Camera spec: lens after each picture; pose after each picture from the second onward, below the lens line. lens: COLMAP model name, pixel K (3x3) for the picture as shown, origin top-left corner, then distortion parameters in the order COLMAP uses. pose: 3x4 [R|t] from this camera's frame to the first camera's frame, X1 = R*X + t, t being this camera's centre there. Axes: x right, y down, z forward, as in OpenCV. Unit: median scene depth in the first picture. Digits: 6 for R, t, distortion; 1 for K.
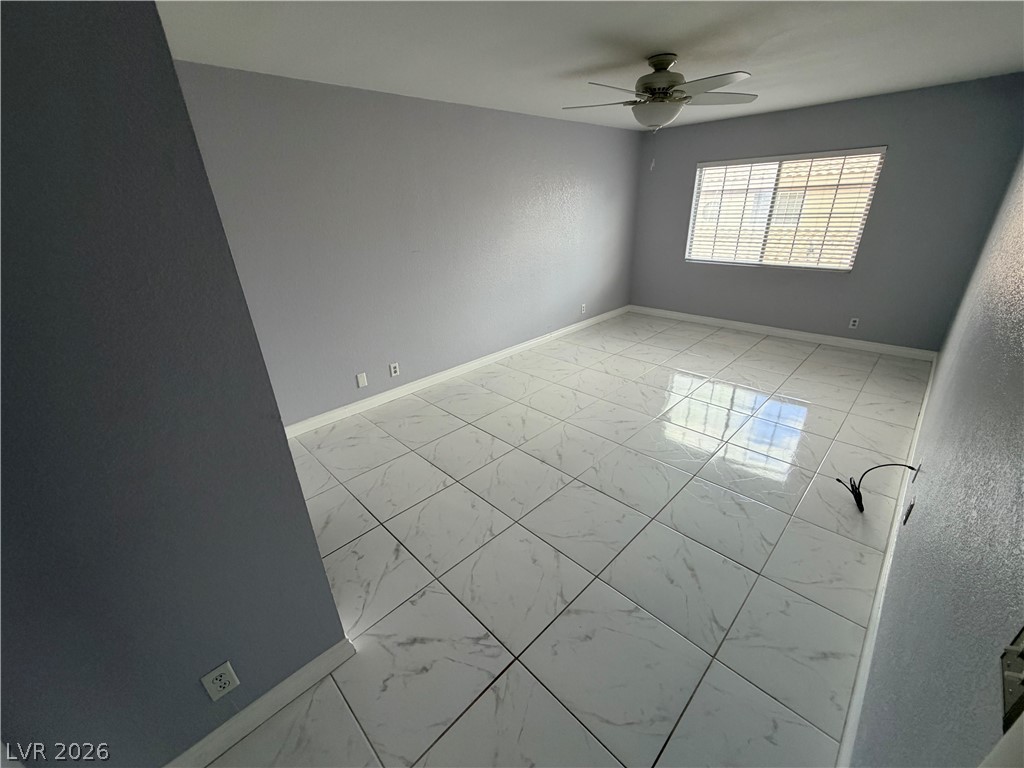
lens RADIAL K [[408.7, 0, 511.2], [0, 408.7, 383.6], [0, 0, 1]] dist [-0.001473, 0.000250]
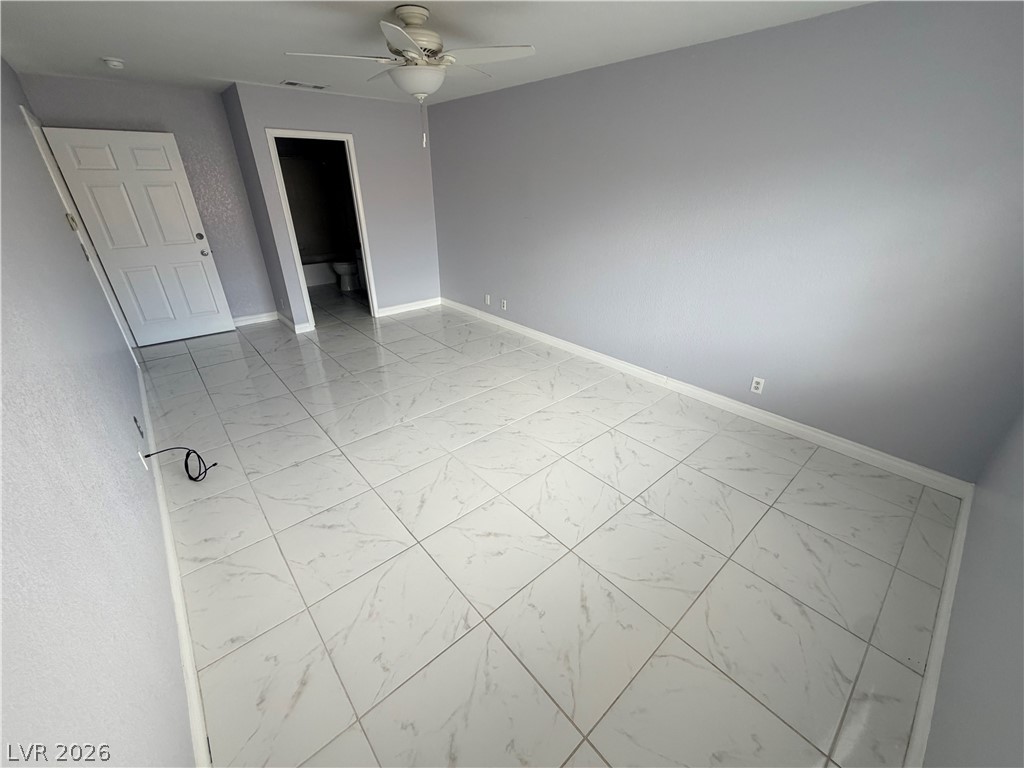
lens RADIAL K [[408.7, 0, 513.7], [0, 408.7, 386.2], [0, 0, 1]] dist [-0.001473, 0.000250]
pose [[-0.063560, 0.476350, -0.876956, 0.867245], [-0.409669, 0.788828, 0.458172, -0.385644], [0.910017, 0.388383, 0.145008, 0.804178]]
